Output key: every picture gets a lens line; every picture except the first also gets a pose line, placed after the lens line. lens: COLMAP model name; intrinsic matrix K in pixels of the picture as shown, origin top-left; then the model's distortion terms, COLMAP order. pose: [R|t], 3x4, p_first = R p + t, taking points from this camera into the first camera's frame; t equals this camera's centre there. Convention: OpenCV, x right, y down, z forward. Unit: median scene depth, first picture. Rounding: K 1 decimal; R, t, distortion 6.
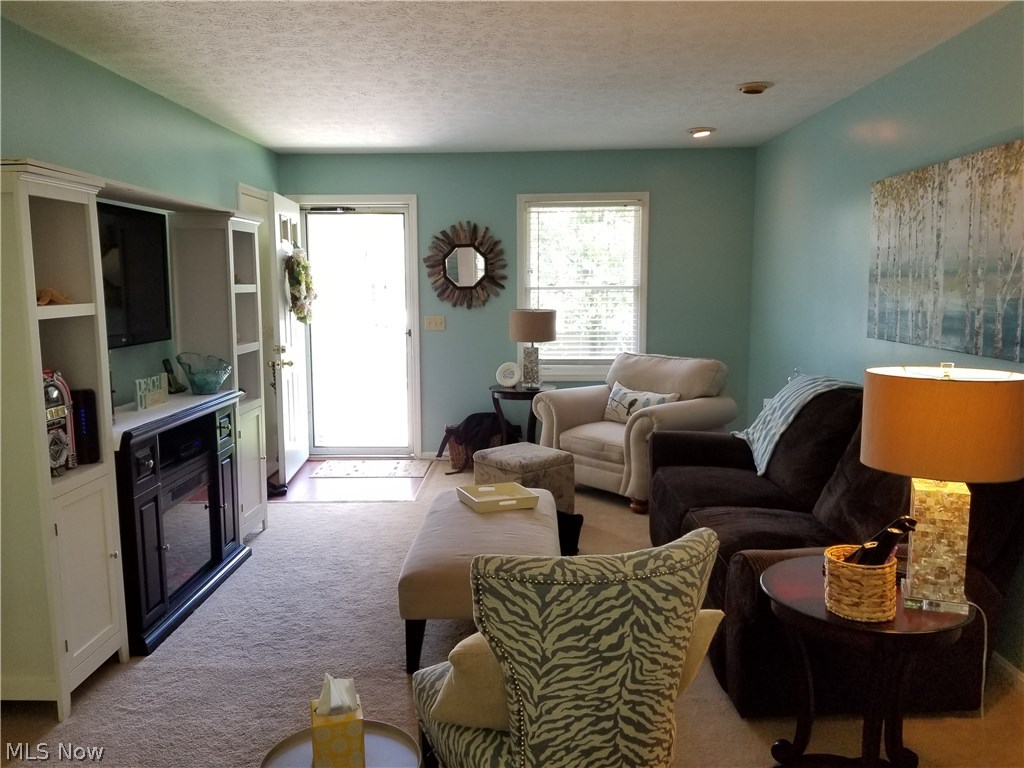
lens RADIAL K [[792.3, 0, 512.0], [0, 792.3, 384.0], [0, 0, 1]] dist [0.077446, -0.131172]
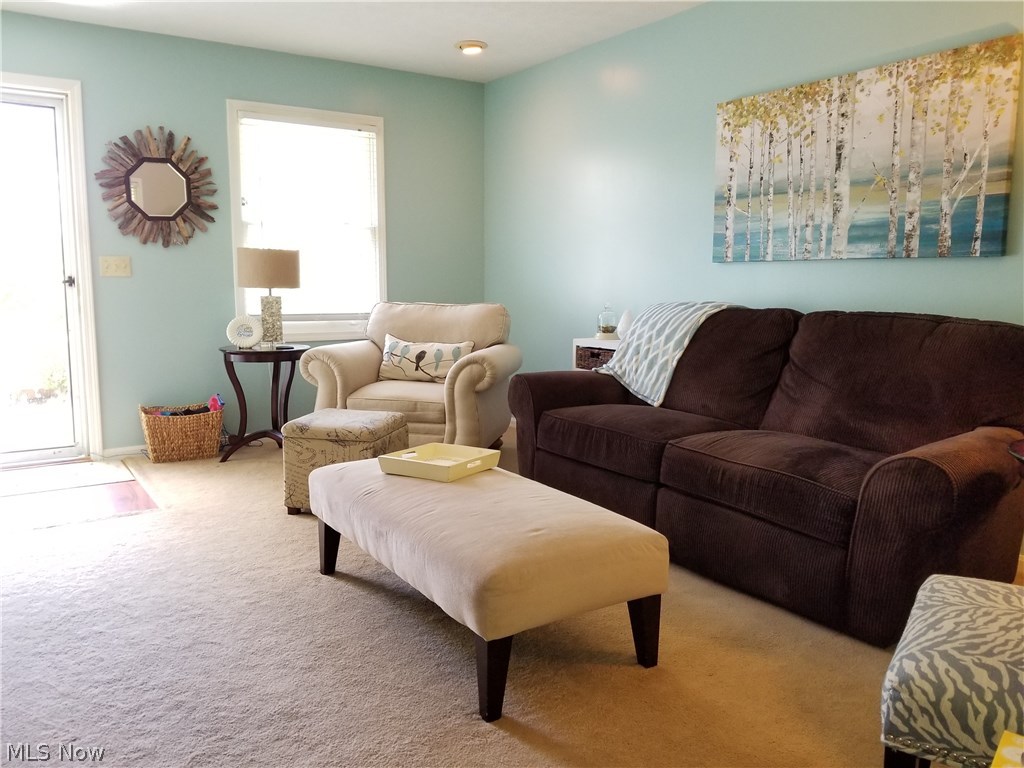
lens RADIAL K [[792.3, 0, 512.0], [0, 792.3, 384.0], [0, 0, 1]] dist [0.077446, -0.131172]
pose [[0.825767, -0.069081, 0.559764, -0.287103], [0.064605, 0.997524, 0.027800, 0.042869], [-0.560299, 0.013207, 0.828185, 0.275556]]
